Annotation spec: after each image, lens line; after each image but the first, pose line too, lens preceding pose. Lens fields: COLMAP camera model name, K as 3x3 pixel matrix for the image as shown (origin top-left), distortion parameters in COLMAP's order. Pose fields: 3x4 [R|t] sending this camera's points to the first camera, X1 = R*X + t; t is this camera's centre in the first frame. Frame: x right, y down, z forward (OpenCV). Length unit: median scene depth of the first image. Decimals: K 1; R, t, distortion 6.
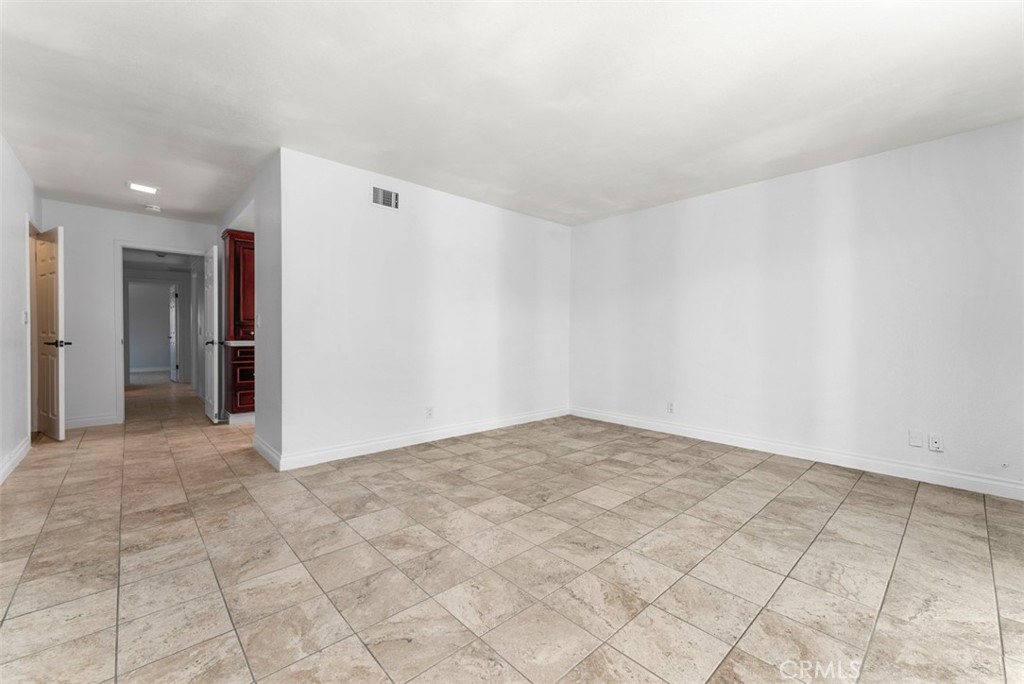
lens RADIAL K [[420.1, 0, 510.6], [0, 420.1, 338.8], [0, 0, 1]] dist [-0.021541, 0.000048]
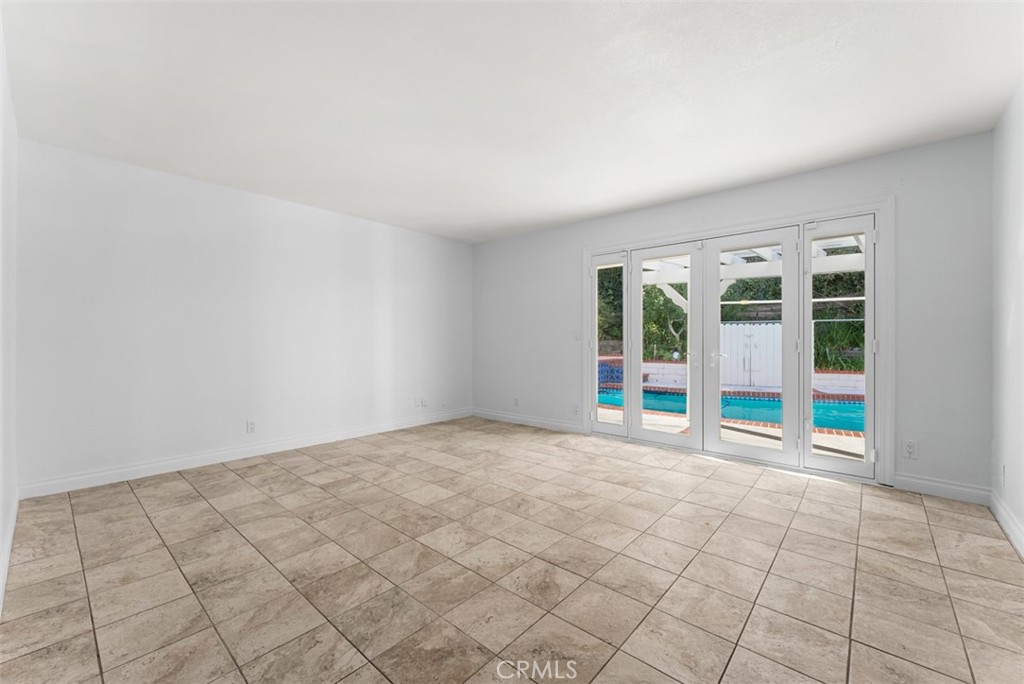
lens RADIAL K [[420.1, 0, 510.8], [0, 420.1, 337.7], [0, 0, 1]] dist [-0.021541, 0.000048]
pose [[-0.109118, -0.009449, 0.993984, -0.867707], [0.015963, 0.999809, 0.011257, -0.036886], [-0.993901, 0.017096, -0.108947, 0.889374]]
